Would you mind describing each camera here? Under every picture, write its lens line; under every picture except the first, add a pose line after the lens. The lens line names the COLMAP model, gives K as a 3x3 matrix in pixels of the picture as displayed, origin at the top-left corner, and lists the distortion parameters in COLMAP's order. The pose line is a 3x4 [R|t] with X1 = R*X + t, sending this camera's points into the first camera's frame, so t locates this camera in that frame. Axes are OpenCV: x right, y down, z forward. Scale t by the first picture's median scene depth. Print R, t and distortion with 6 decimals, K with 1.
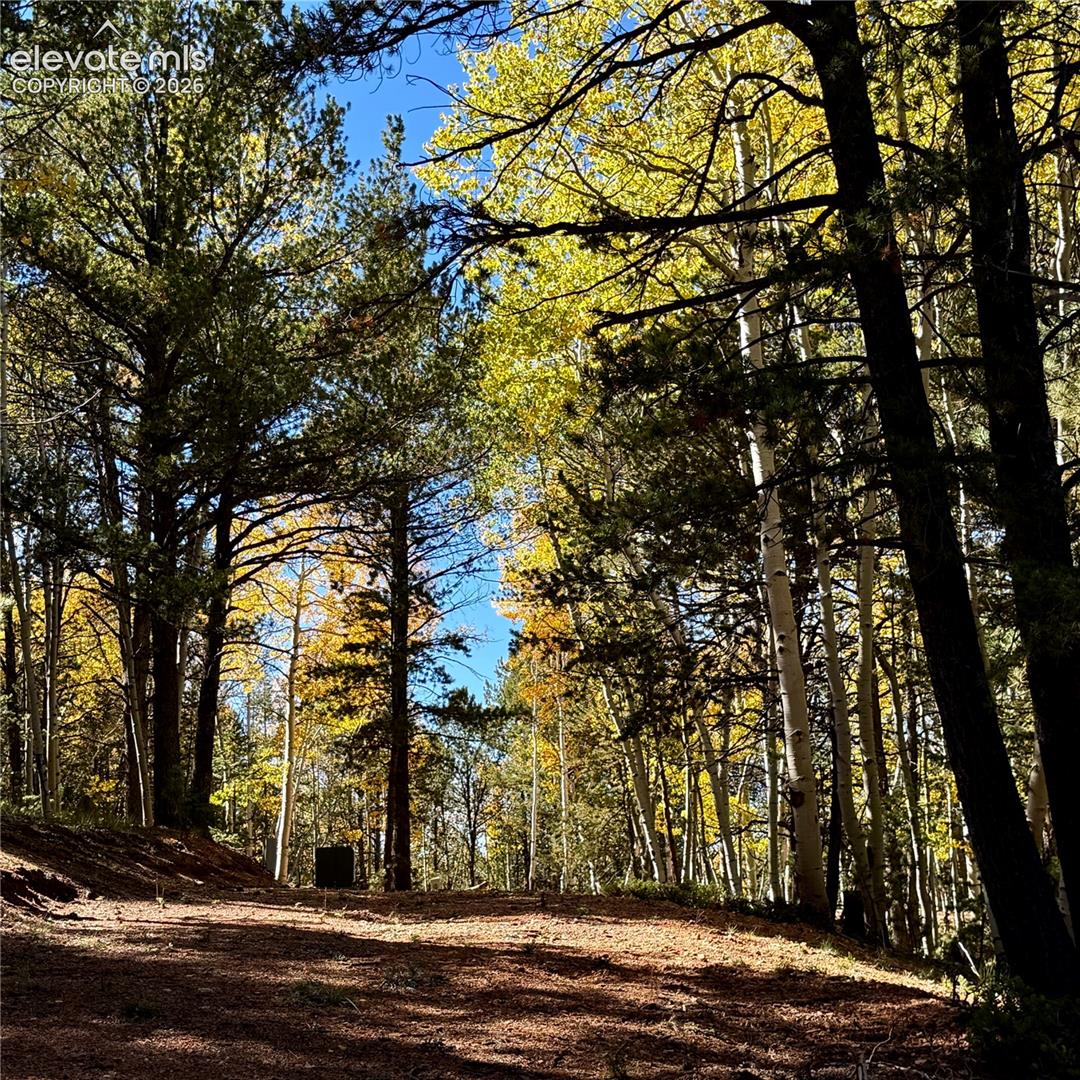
lens RADIAL K [[1829.6, 0, 540.0], [0, 1829.6, 540.0], [0, 0, 1]] dist [-0.012113, -0.002632]
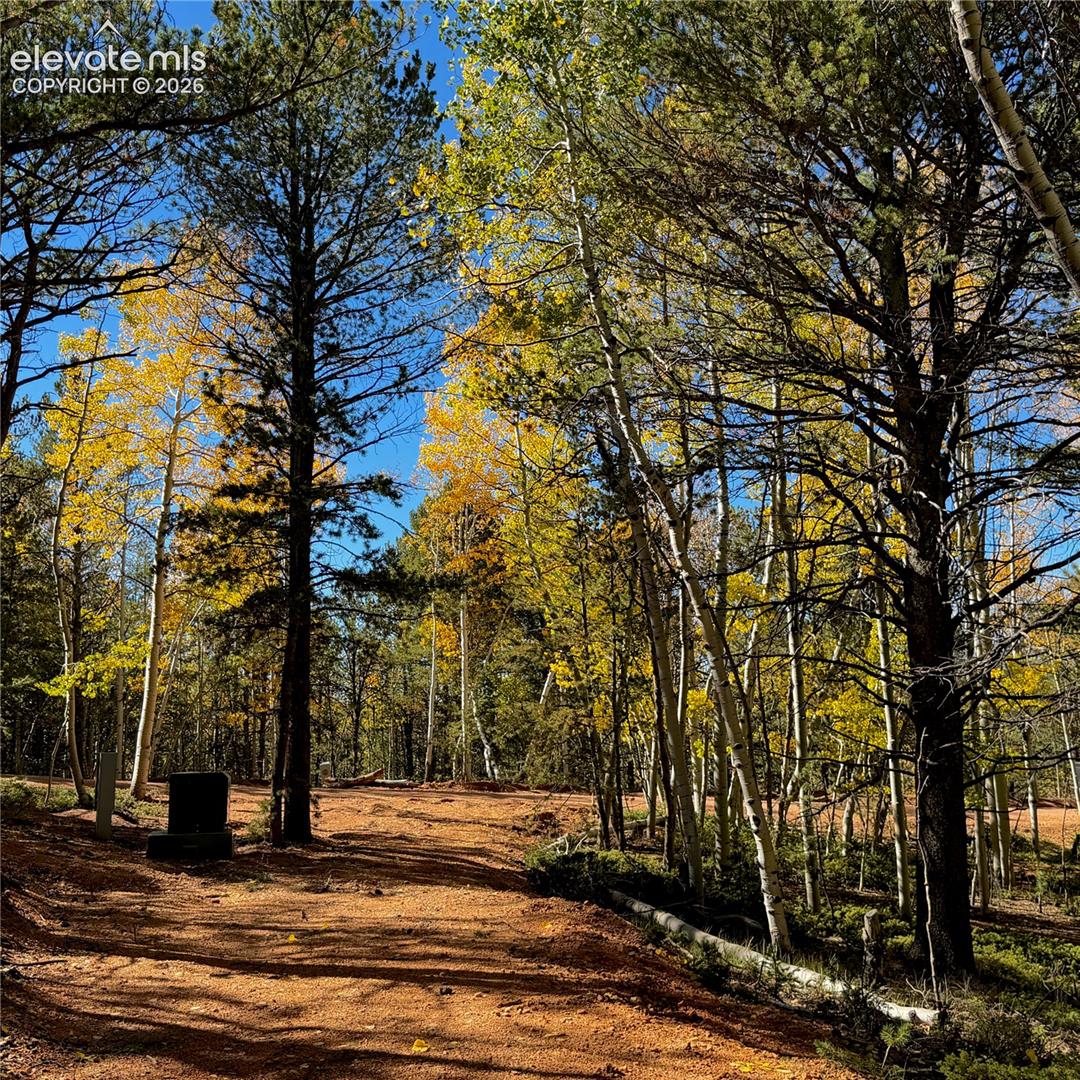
lens RADIAL K [[1180.3, 0, 540.0], [0, 1180.3, 540.0], [0, 0, 1]] dist [0.050747, -0.005150]
pose [[0.989933, 0.025474, 0.139228, -0.048143], [-0.031243, 0.998735, 0.039411, 0.057059], [-0.138047, -0.043364, 0.989476, 0.521537]]
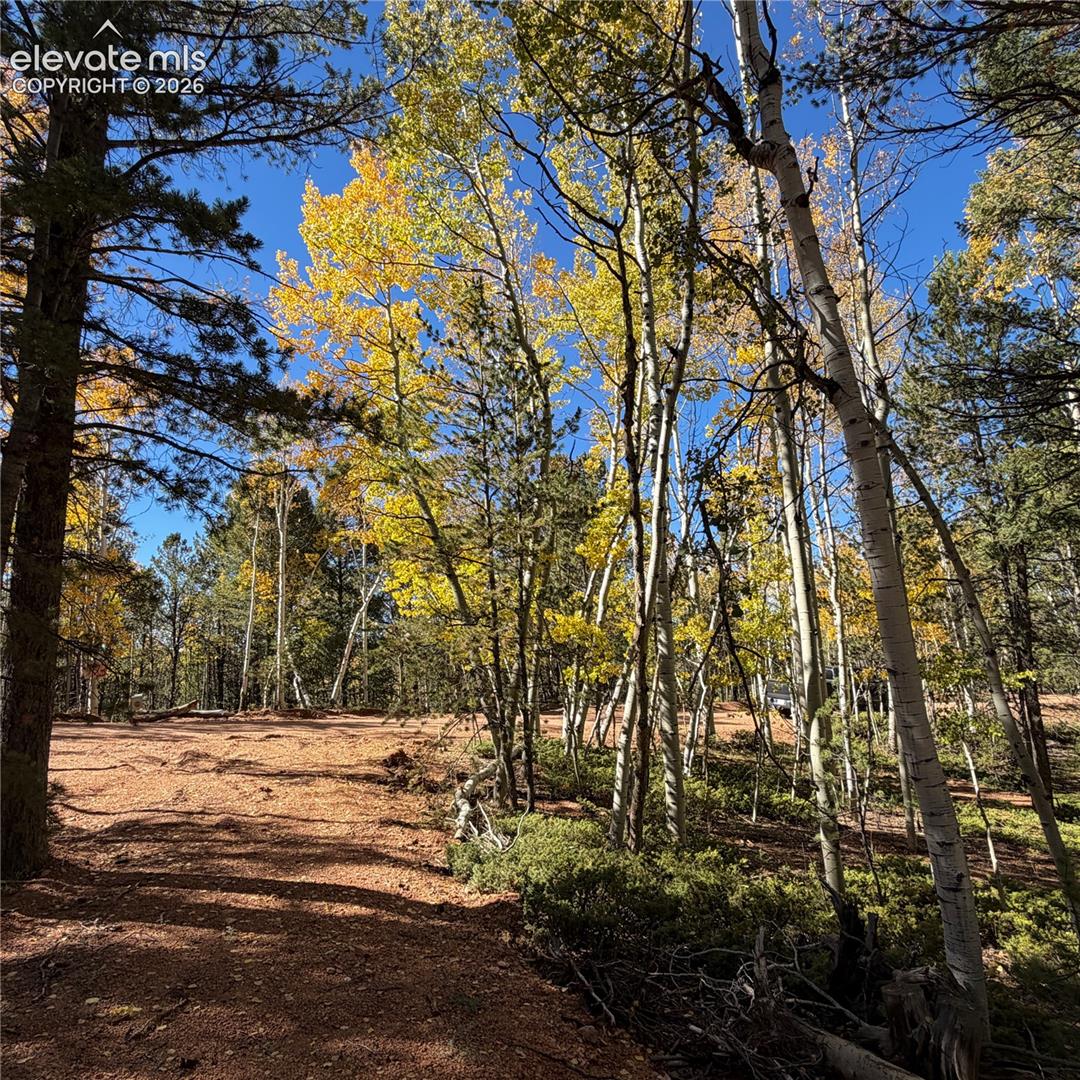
lens RADIAL K [[710.6, 0, 540.0], [0, 710.6, 540.0], [0, 0, 1]] dist [-0.003472, -0.000983]
pose [[0.898007, 0.069394, 0.434475, -0.046982], [-0.080877, 0.996692, 0.007970, 0.098726], [-0.432485, -0.042296, 0.900649, 0.716512]]
